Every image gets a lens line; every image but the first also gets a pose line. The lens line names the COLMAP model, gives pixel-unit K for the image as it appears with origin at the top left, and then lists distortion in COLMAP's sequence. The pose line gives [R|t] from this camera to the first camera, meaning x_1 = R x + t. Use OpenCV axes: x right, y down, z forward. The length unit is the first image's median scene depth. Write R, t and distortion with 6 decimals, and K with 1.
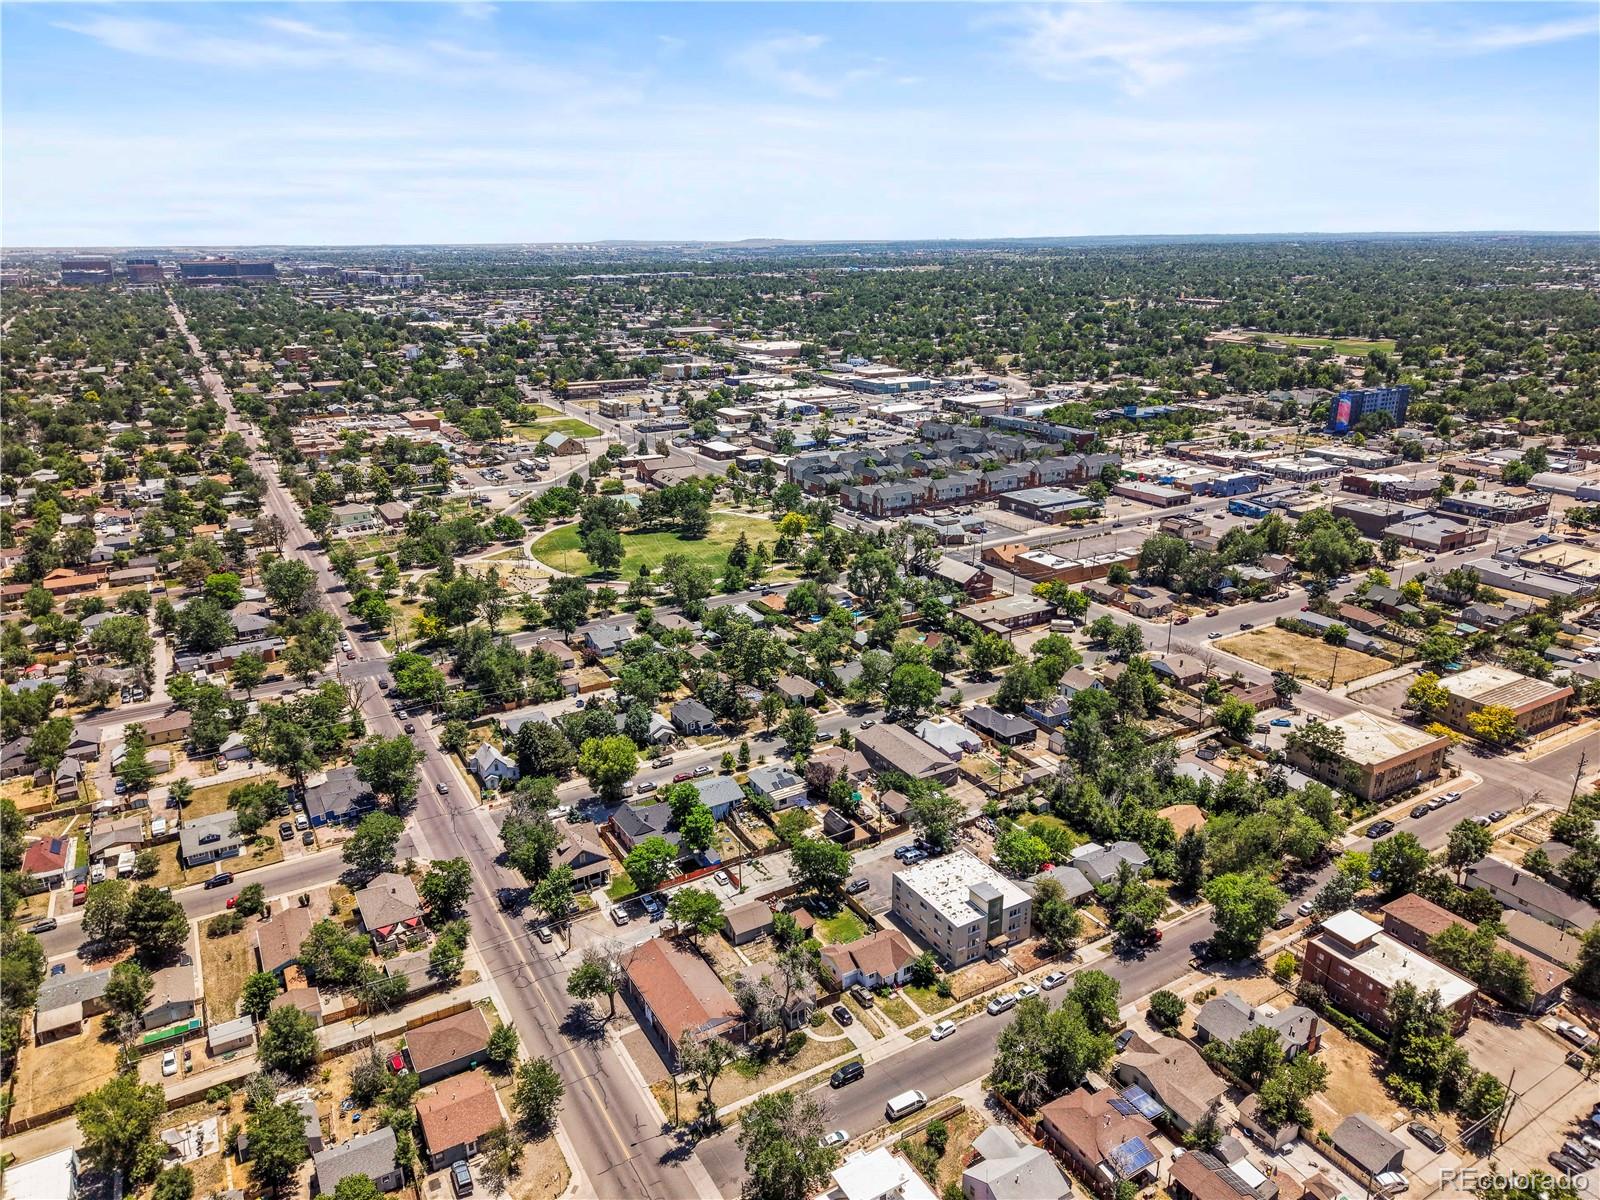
lens RADIAL K [[1049.7, 0, 807.3], [0, 1049.7, 603.2], [0, 0, 1]] dist [0.087605, -0.103736]
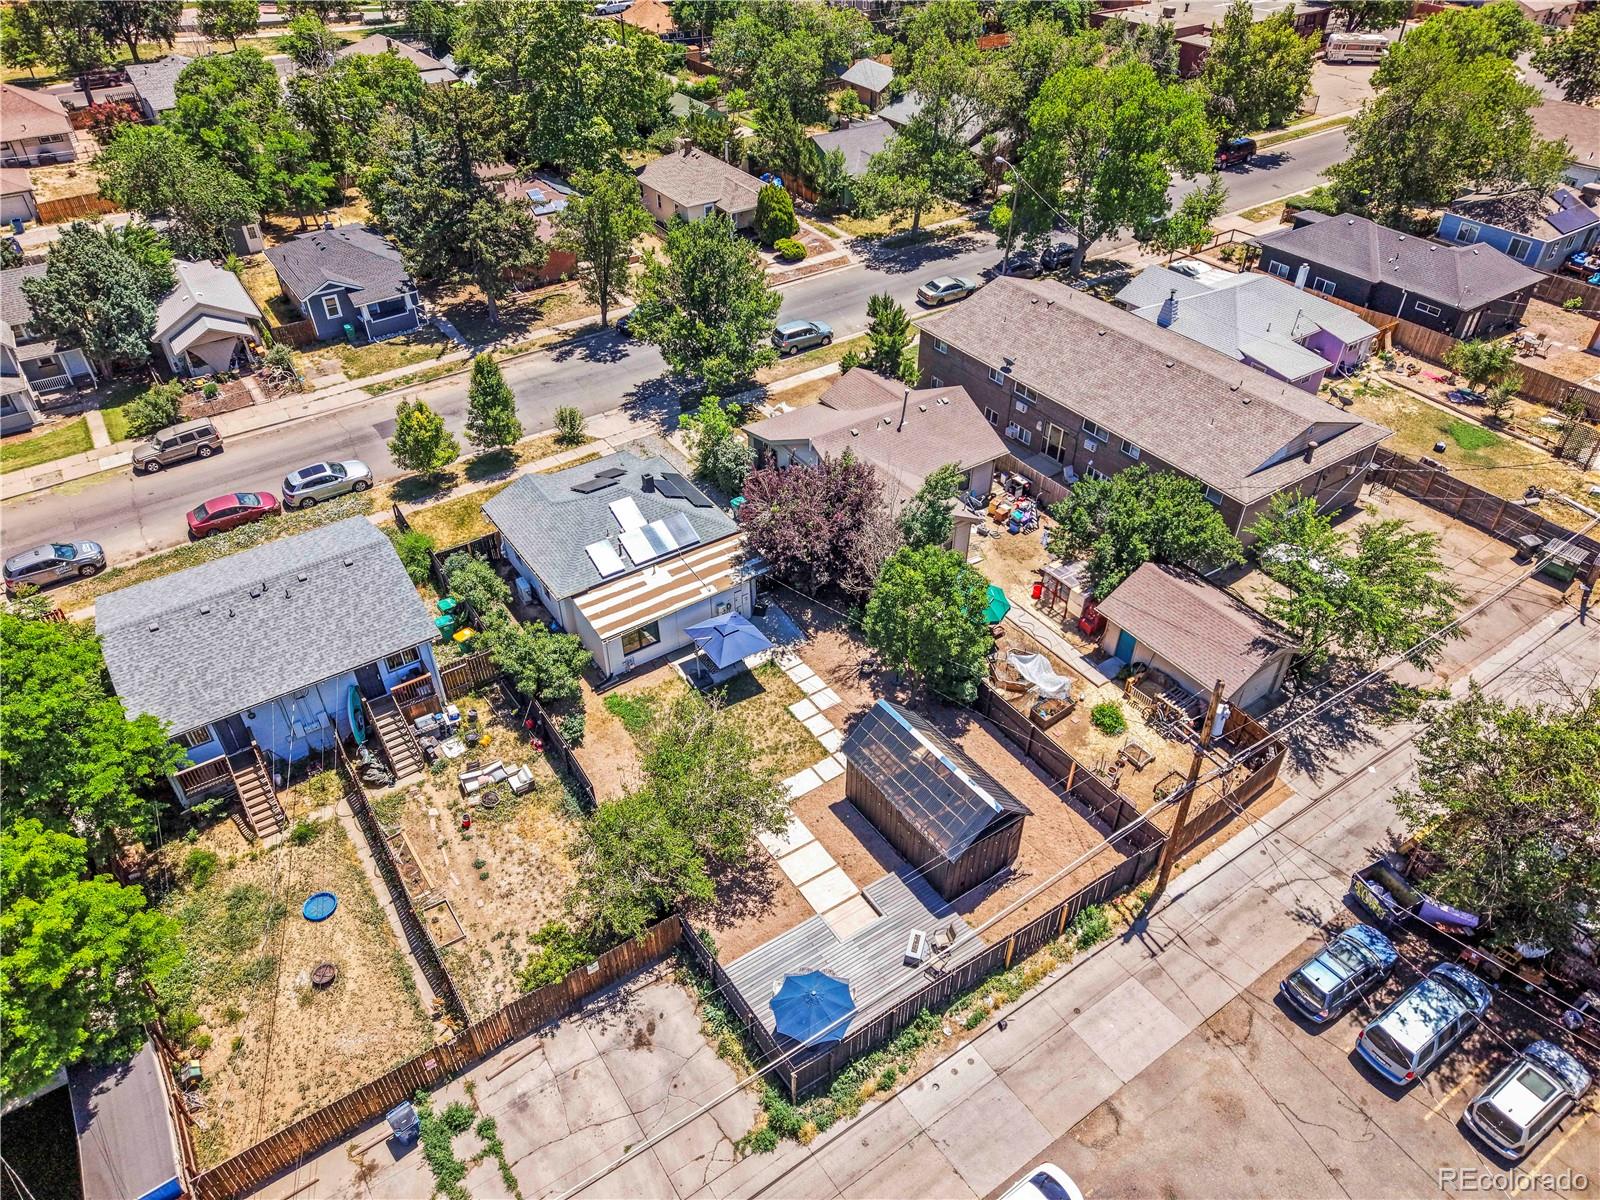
lens RADIAL K [[1049.7, 0, 807.3], [0, 1049.7, 603.2], [0, 0, 1]] dist [0.087605, -0.103736]
pose [[0.997776, -0.041412, 0.052225, -0.000192], [0.020954, 0.938726, 0.344028, 0.097965], [-0.063272, -0.342169, 0.937506, 0.718836]]
